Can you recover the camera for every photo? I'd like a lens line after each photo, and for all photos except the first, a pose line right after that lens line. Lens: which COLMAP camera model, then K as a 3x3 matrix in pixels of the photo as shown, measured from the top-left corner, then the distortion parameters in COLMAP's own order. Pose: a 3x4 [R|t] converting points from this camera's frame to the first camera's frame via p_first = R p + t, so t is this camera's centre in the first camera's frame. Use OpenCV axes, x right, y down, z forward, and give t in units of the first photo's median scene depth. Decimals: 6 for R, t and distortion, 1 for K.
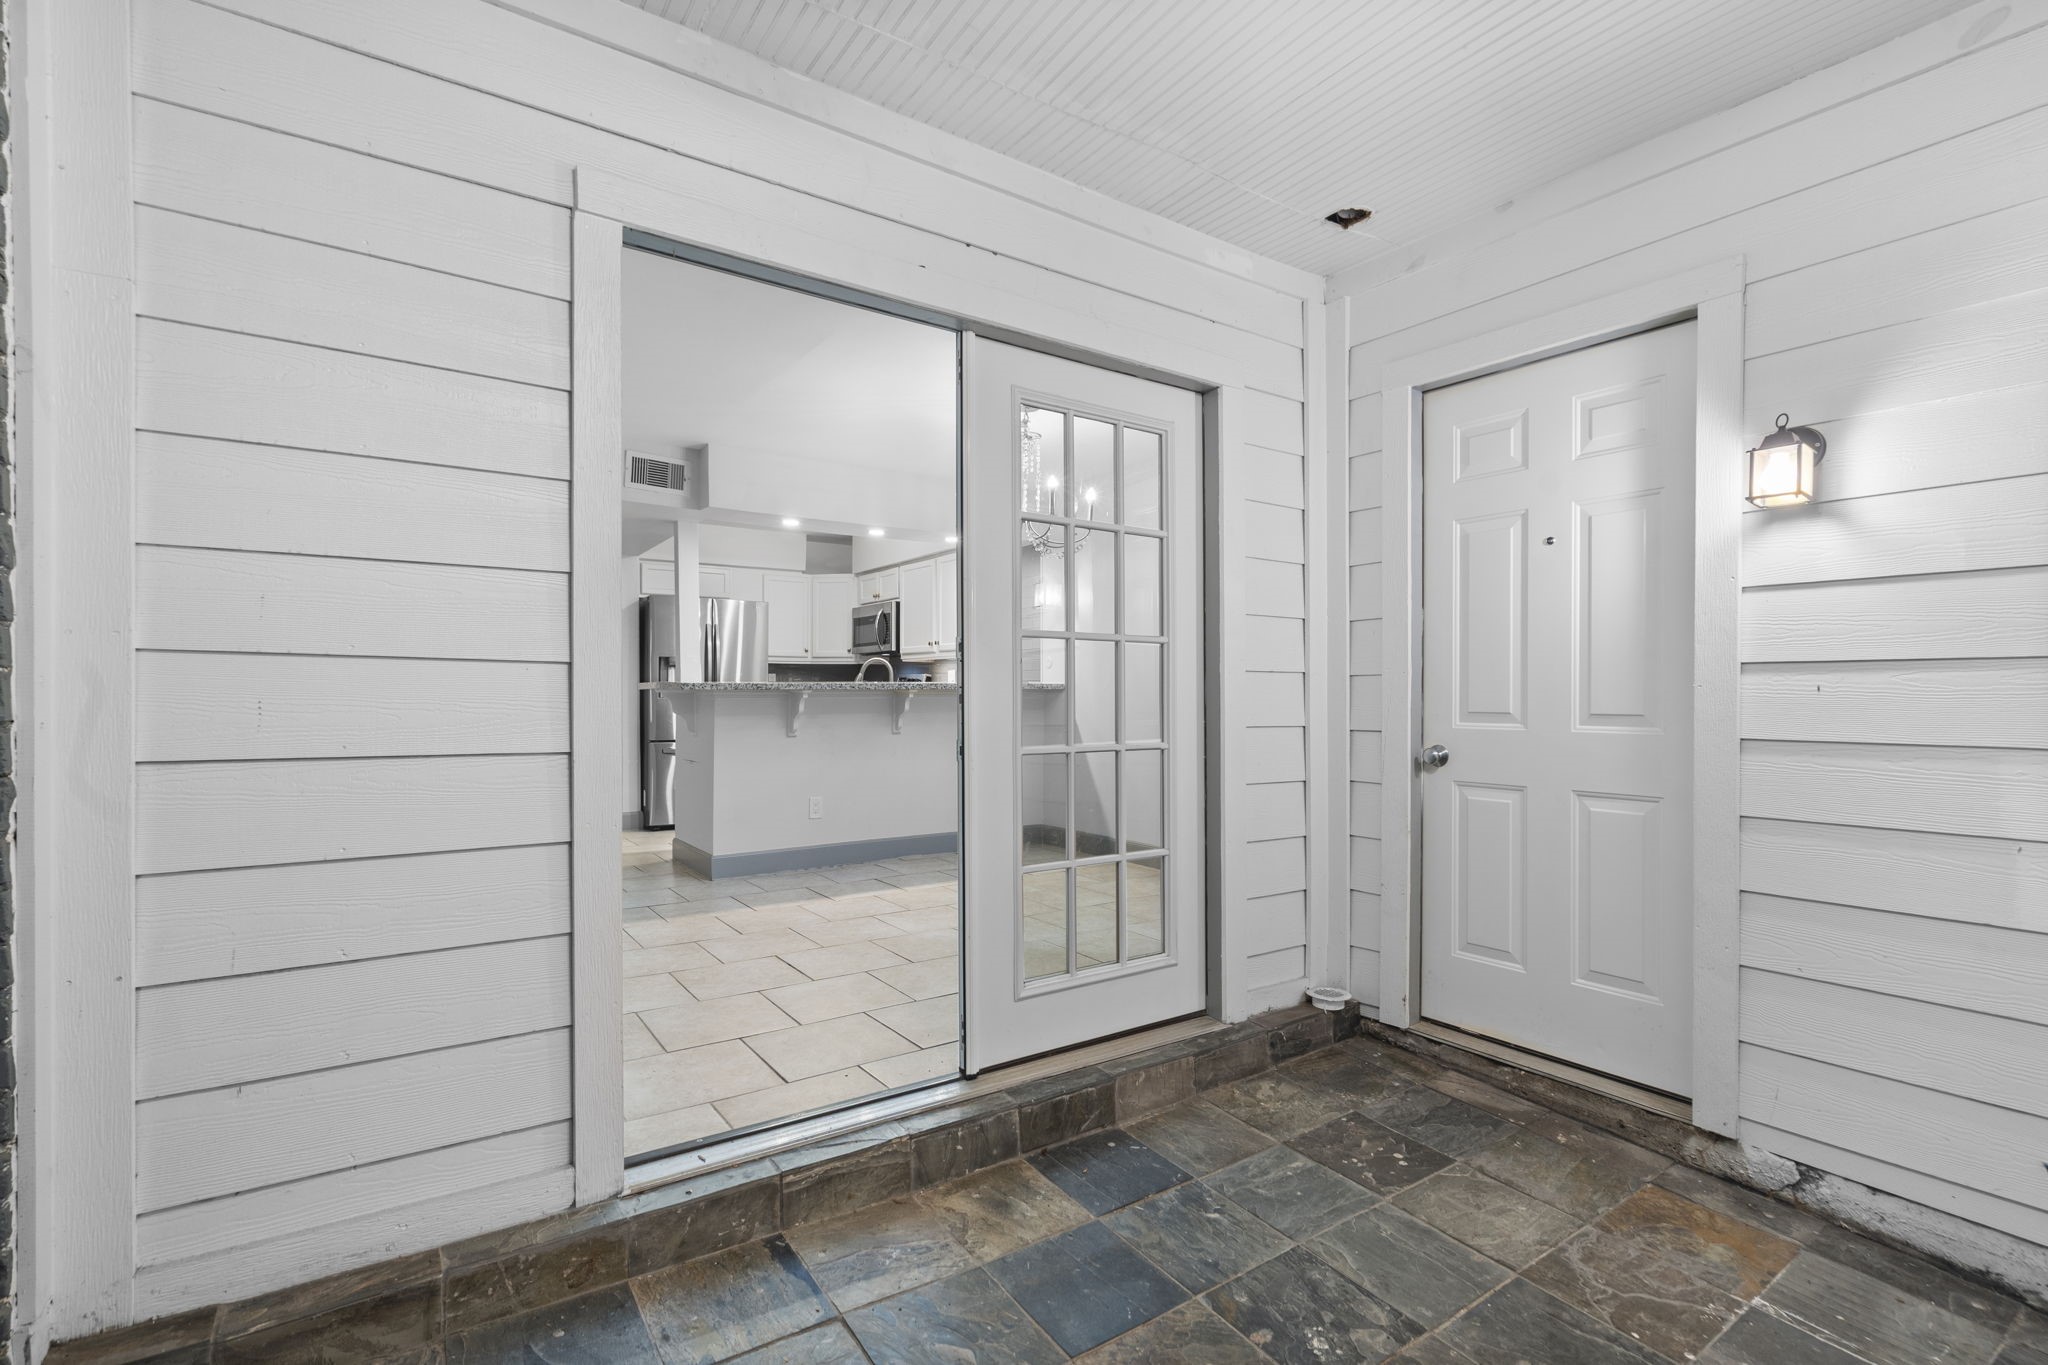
lens RADIAL K [[955.6, 0, 1032.8], [0, 955.6, 673.2], [0, 0, 1]] dist [0.001640, 0.000271]
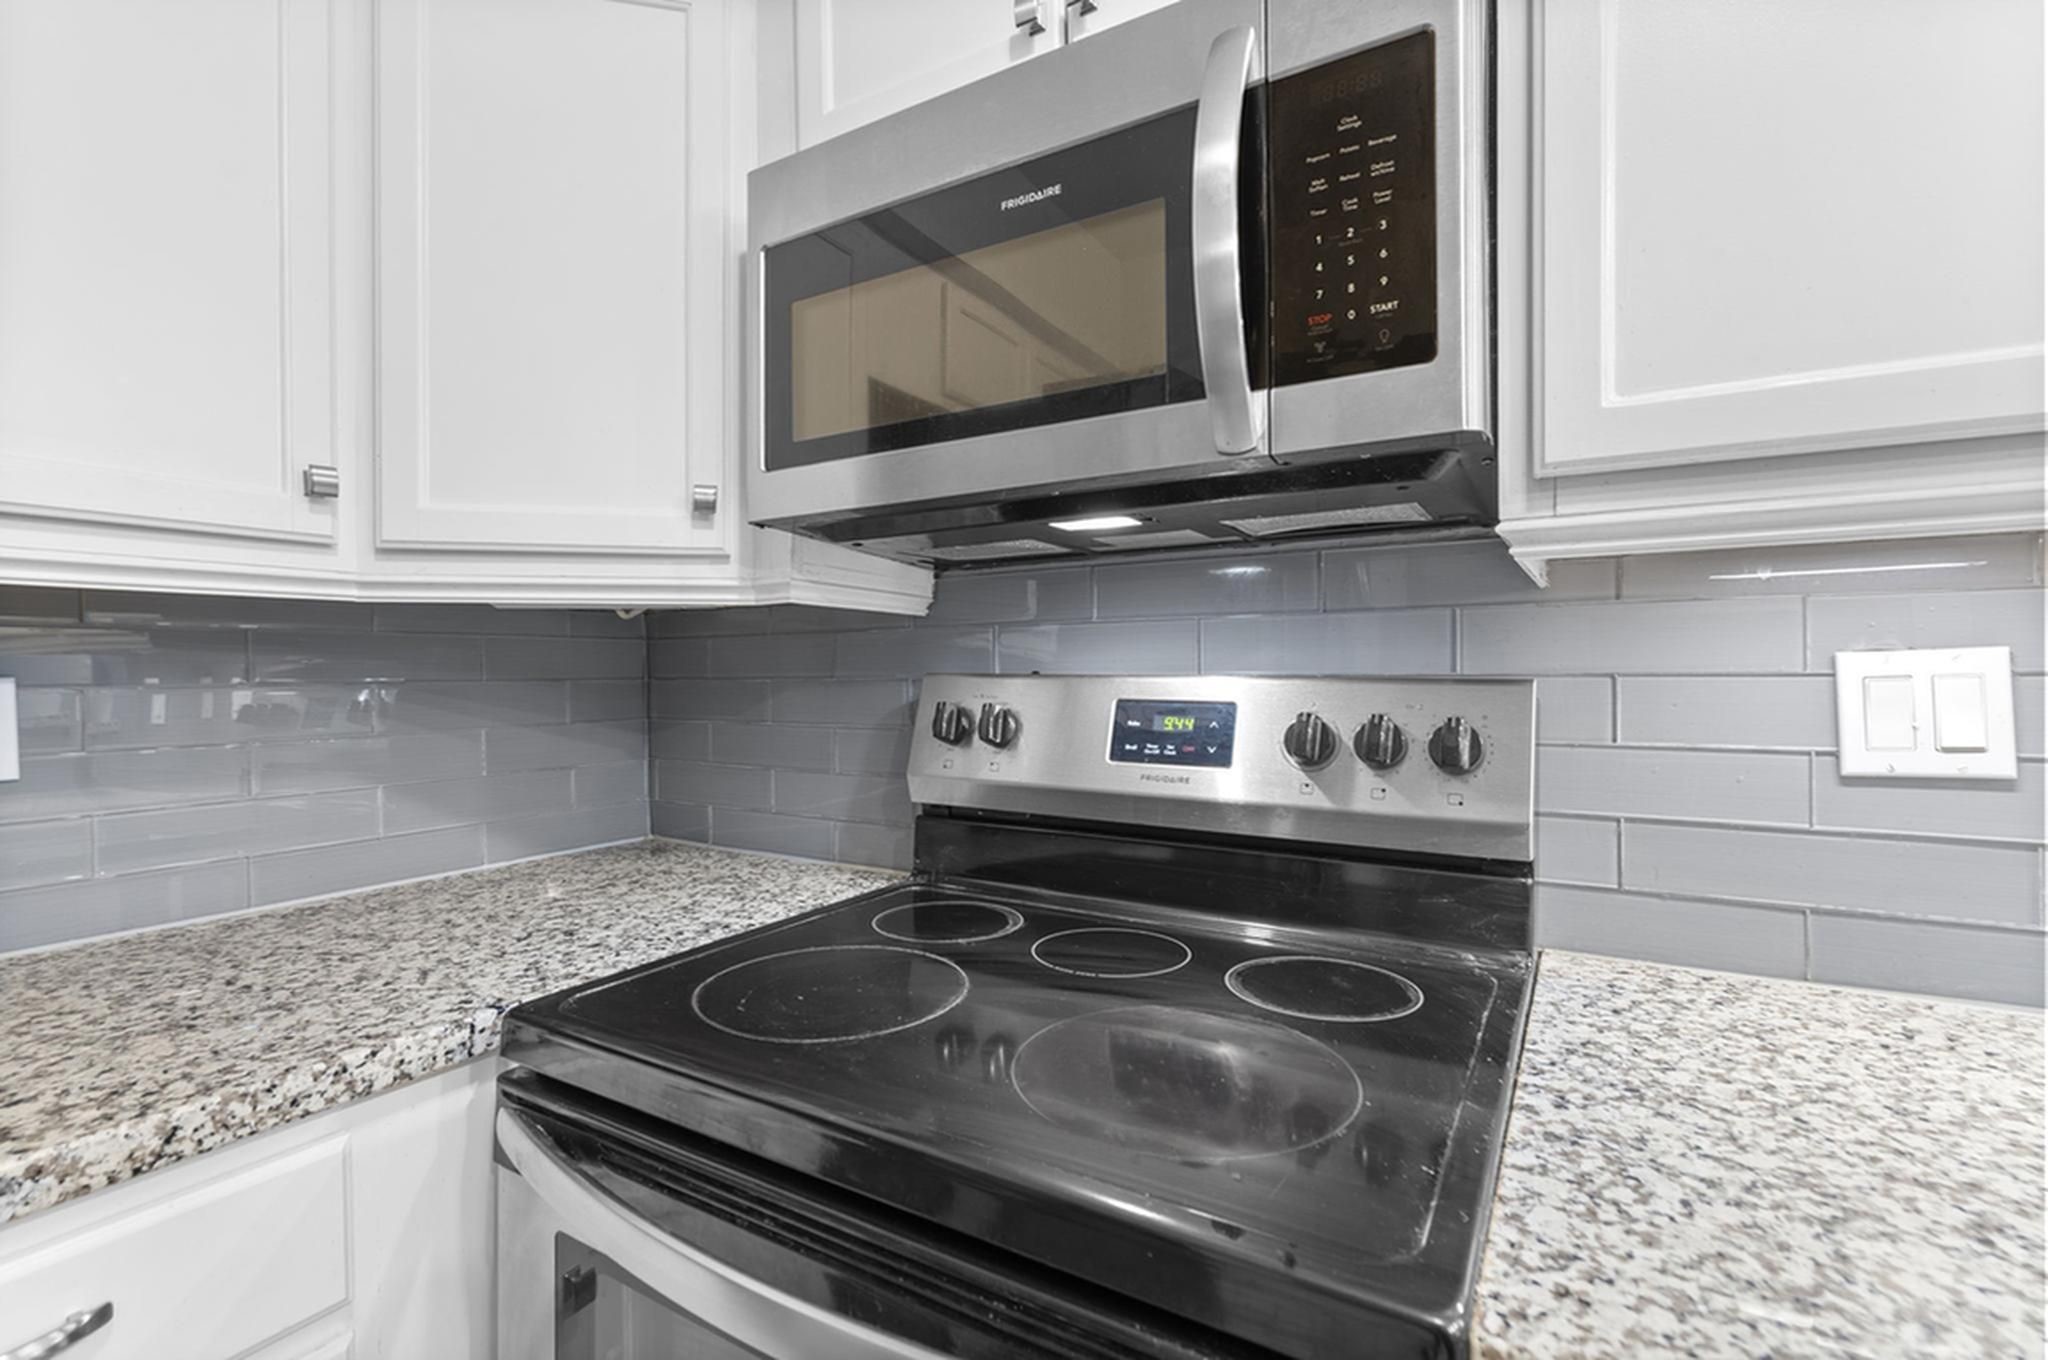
lens RADIAL K [[935.5, 0, 1024.0], [0, 935.5, 680.0], [0, 0, 1]] dist [0.000091, -0.000179]
pose [[0.917081, -0.006780, 0.398642, -0.209877], [-0.002918, 0.999714, 0.023717, -0.002213], [-0.398689, -0.022914, 0.916800, 0.886433]]
